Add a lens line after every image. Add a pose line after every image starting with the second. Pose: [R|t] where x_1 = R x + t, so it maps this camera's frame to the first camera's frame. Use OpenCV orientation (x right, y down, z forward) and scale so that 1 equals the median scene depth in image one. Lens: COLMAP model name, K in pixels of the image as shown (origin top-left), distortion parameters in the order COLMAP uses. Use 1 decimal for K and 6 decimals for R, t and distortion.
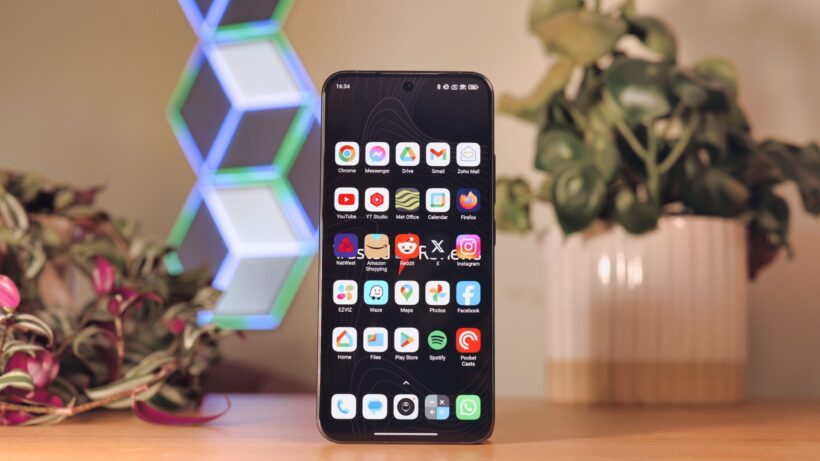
lens RADIAL K [[1223.9, 0, 413.7], [0, 1223.9, 230.2], [0, 0, 1]] dist [0.046629, 0.000000]
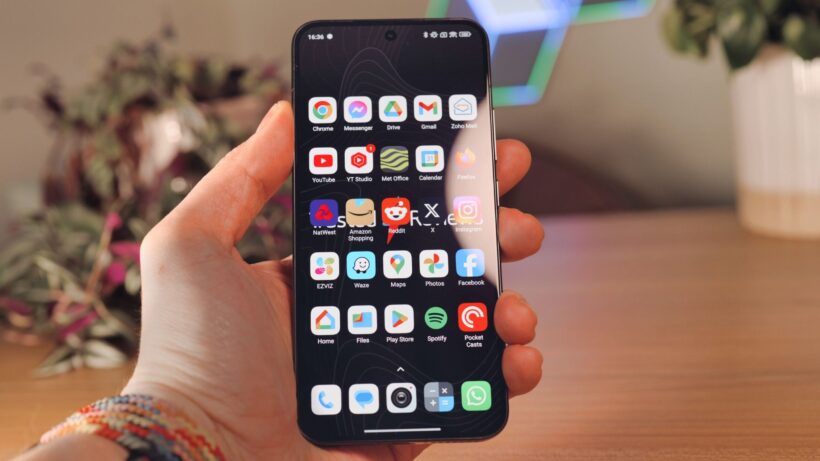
lens RADIAL K [[1223.9, 0, 409.9], [0, 1223.9, 230.9], [0, 0, 1]] dist [0.046629, 0.000000]
pose [[0.999454, -0.031285, 0.010663, -0.005255], [0.031339, 0.999497, -0.004923, 0.031600], [-0.010503, 0.005255, 0.999931, 0.151145]]
